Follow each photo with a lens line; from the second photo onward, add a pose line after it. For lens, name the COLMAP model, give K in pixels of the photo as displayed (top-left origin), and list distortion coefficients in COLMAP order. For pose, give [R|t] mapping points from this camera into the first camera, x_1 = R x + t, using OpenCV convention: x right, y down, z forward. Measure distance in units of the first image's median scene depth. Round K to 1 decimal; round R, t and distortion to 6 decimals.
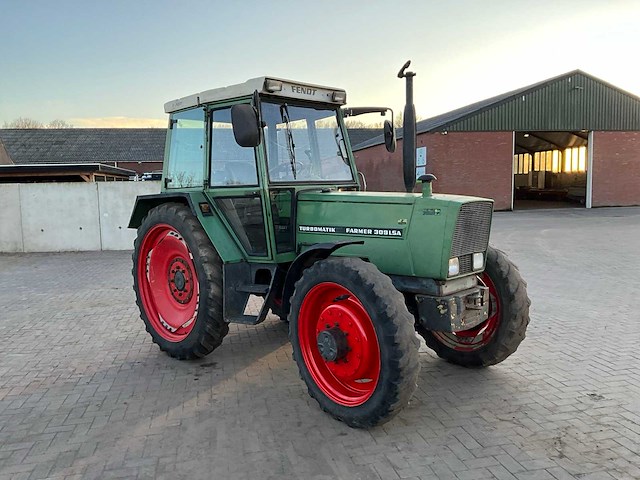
lens RADIAL K [[526.4, 0, 317.8], [0, 526.4, 237.0], [0, 0, 1]] dist [0.065899, -0.115848]
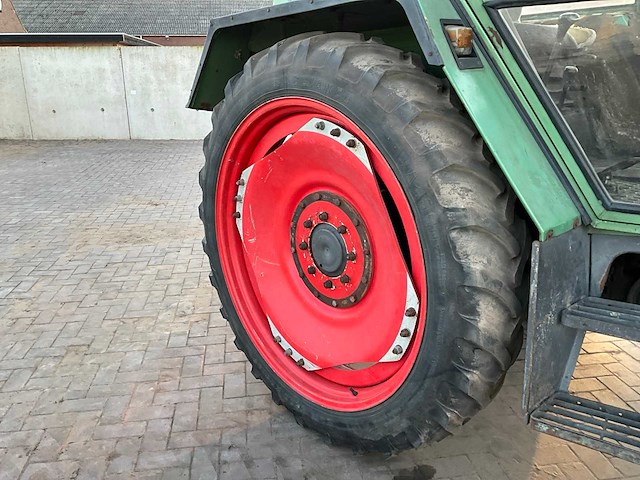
lens RADIAL K [[526.4, 0, 320.5], [0, 526.4, 237.7], [0, 0, 1]] dist [0.065899, -0.115848]
pose [[0.998451, 0.032526, -0.045135, -0.282441], [-0.022432, 0.977786, 0.208400, -0.007800], [0.050911, -0.207065, 0.977002, 0.705649]]
